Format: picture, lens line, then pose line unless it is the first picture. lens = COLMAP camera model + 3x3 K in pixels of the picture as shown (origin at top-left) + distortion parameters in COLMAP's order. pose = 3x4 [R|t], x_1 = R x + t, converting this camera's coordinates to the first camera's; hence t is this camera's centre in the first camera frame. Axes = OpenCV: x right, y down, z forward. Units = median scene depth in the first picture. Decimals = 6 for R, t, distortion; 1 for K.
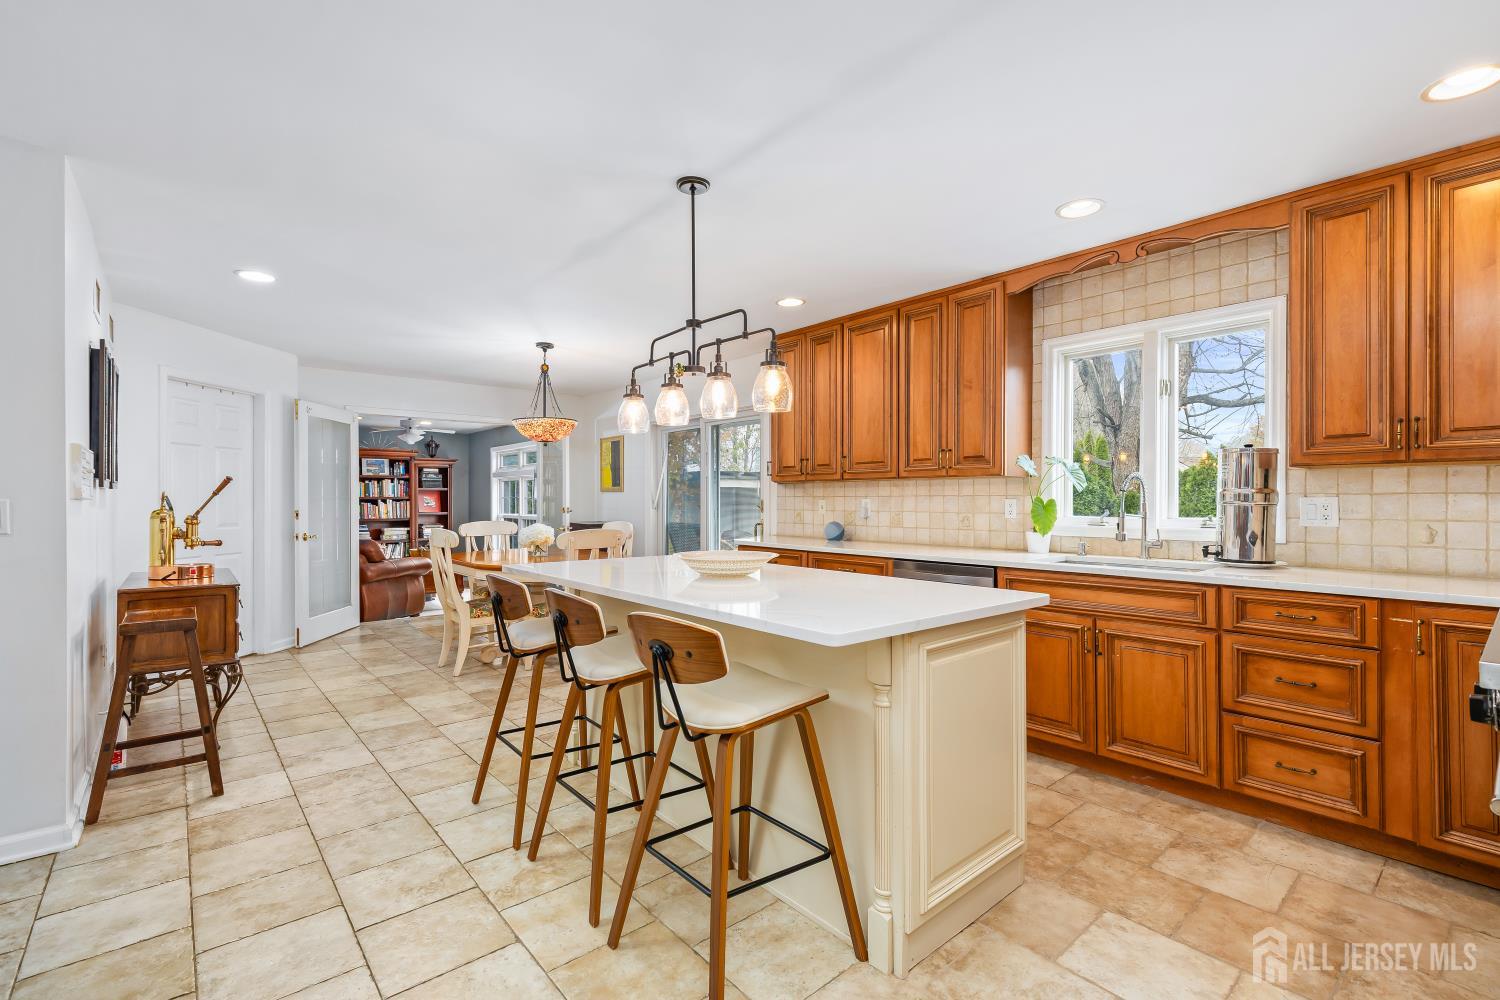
lens RADIAL K [[680.8, 0, 784.2], [0, 680.8, 504.3], [0, 0, 1]] dist [-0.001785, -0.000197]
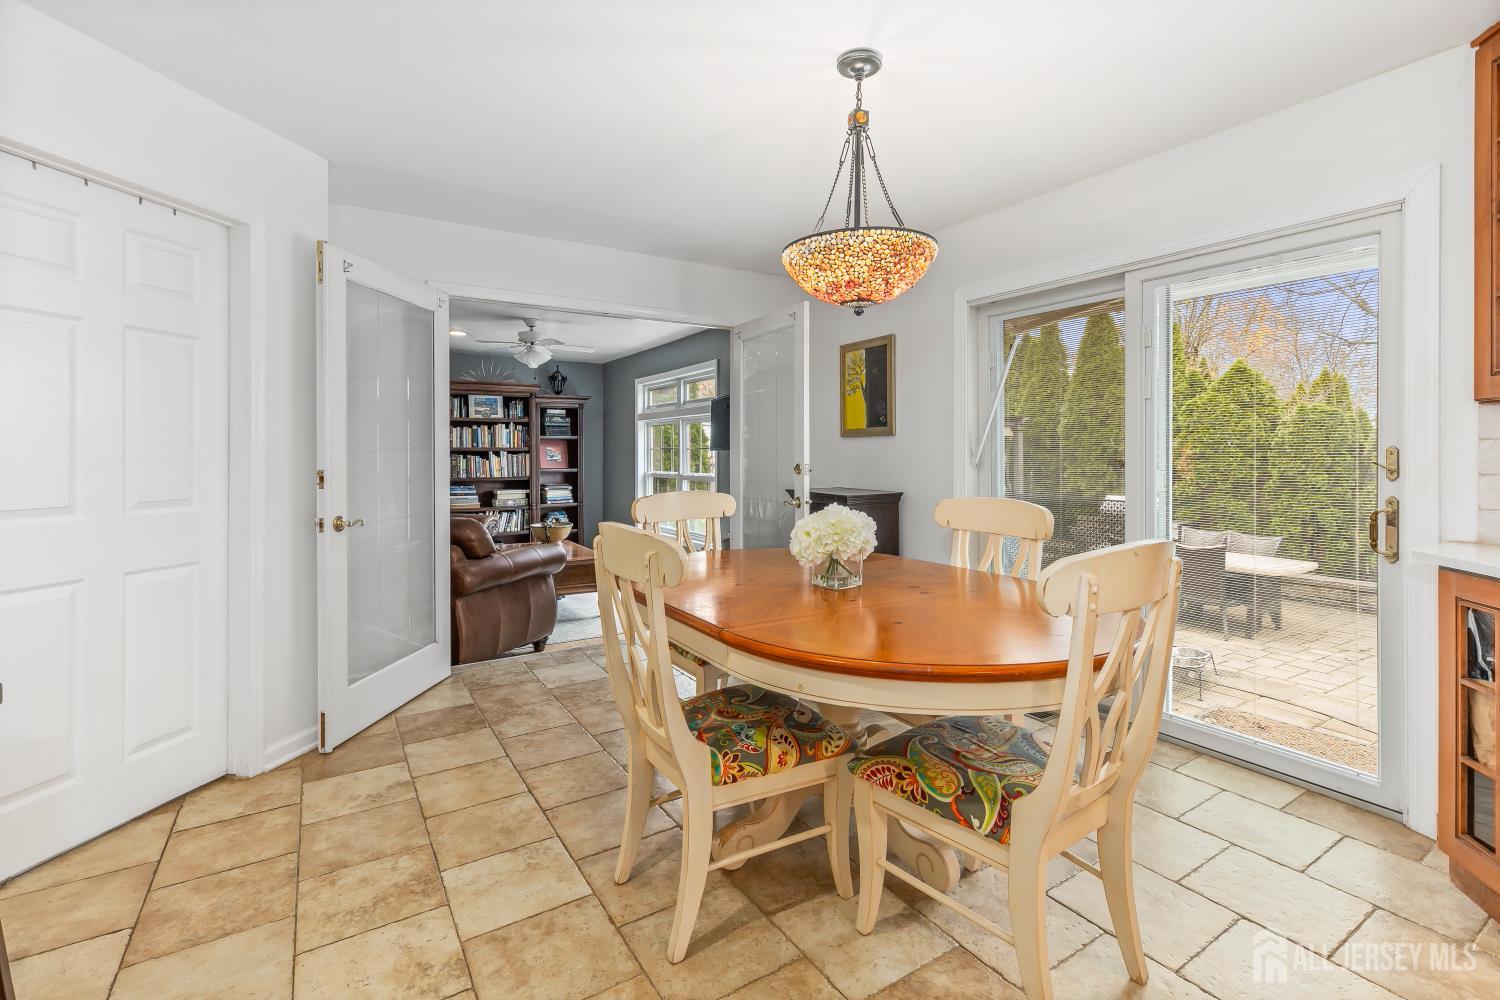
lens RADIAL K [[680.8, 0, 779.1], [0, 680.8, 455.4], [0, 0, 1]] dist [-0.001785, -0.000197]
pose [[0.989491, 0.000416, -0.144593, -0.180395], [-0.000921, 0.999994, -0.003425, -0.000360], [0.144590, 0.003522, 0.989485, 0.317166]]
